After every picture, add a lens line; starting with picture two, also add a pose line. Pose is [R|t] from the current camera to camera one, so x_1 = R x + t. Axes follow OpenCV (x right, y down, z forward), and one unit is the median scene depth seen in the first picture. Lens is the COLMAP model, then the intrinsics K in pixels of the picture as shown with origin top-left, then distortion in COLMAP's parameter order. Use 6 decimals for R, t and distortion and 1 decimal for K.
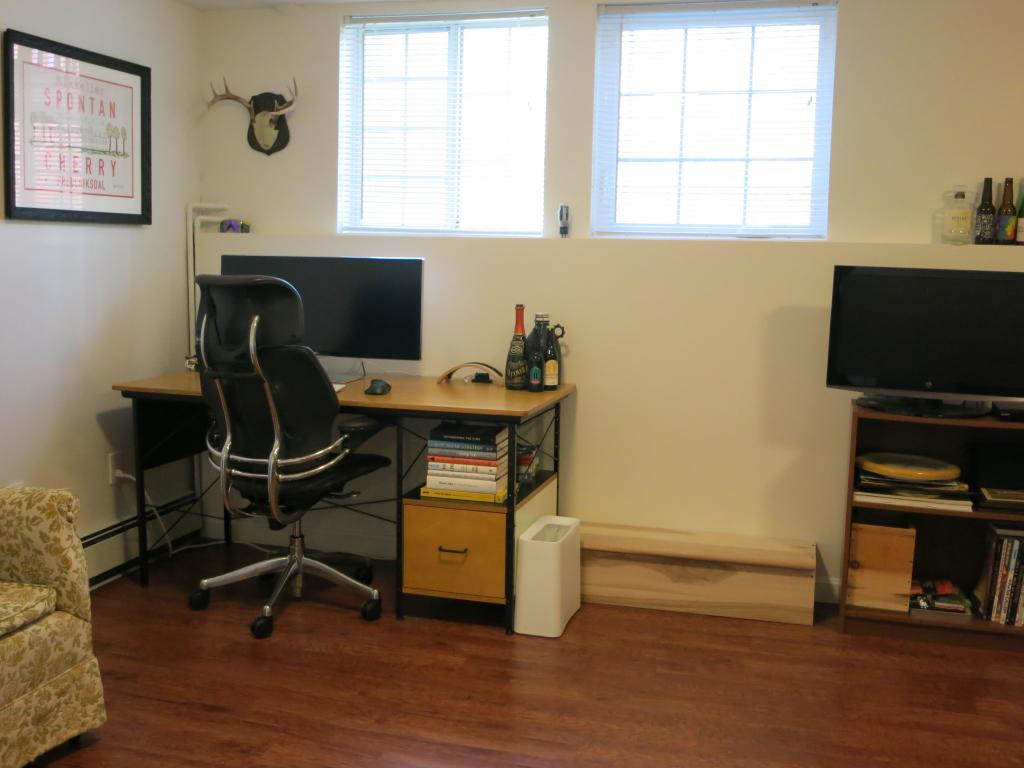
lens RADIAL K [[1084.0, 0, 517.0], [0, 1084.0, 383.3], [0, 0, 1]] dist [-0.008113, -0.003350]
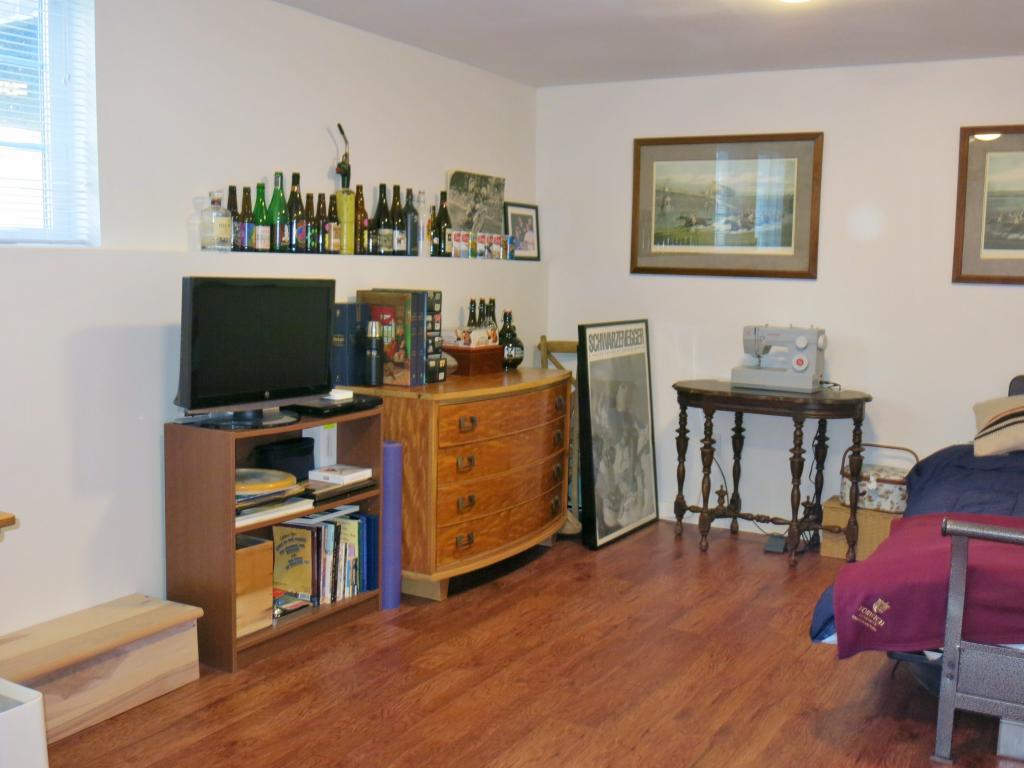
lens RADIAL K [[1084.0, 0, 517.0], [0, 1084.0, 383.3], [0, 0, 1]] dist [-0.008113, -0.003350]
pose [[0.236244, -0.124851, 0.963639, -0.519979], [0.103948, 0.989267, 0.102688, -0.086796], [-0.966118, 0.075909, 0.246687, 0.524955]]
